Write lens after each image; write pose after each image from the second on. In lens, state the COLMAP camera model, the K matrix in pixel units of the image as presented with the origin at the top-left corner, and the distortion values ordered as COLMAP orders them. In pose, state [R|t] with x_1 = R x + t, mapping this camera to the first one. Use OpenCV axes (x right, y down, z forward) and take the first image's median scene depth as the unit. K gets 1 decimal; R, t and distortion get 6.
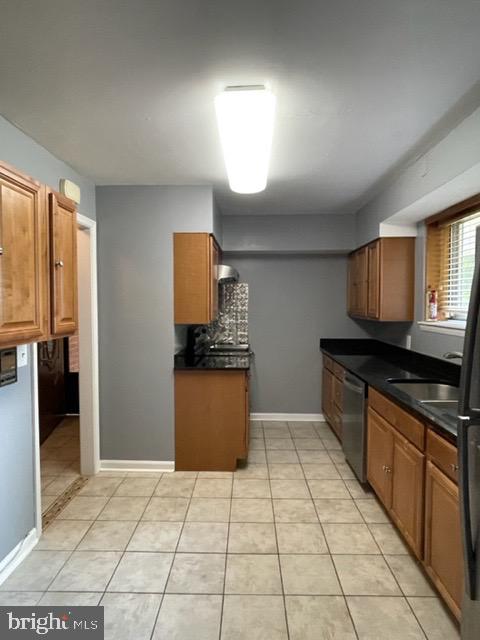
lens RADIAL K [[358.6, 0, 238.8], [0, 358.6, 321.6], [0, 0, 1]] dist [-0.002106, -0.000316]
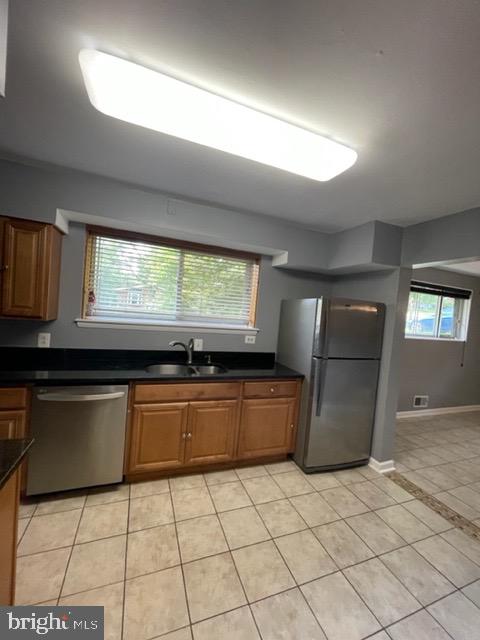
lens RADIAL K [[255.8, 0, 238.5], [0, 255.8, 320.0], [0, 0, 1]] dist [-0.001053, -0.000288]
pose [[-0.373935, -0.067273, 0.925012, -0.534451], [-0.036400, 0.997662, 0.057842, -0.083827], [-0.926740, -0.012041, -0.375509, 1.212386]]
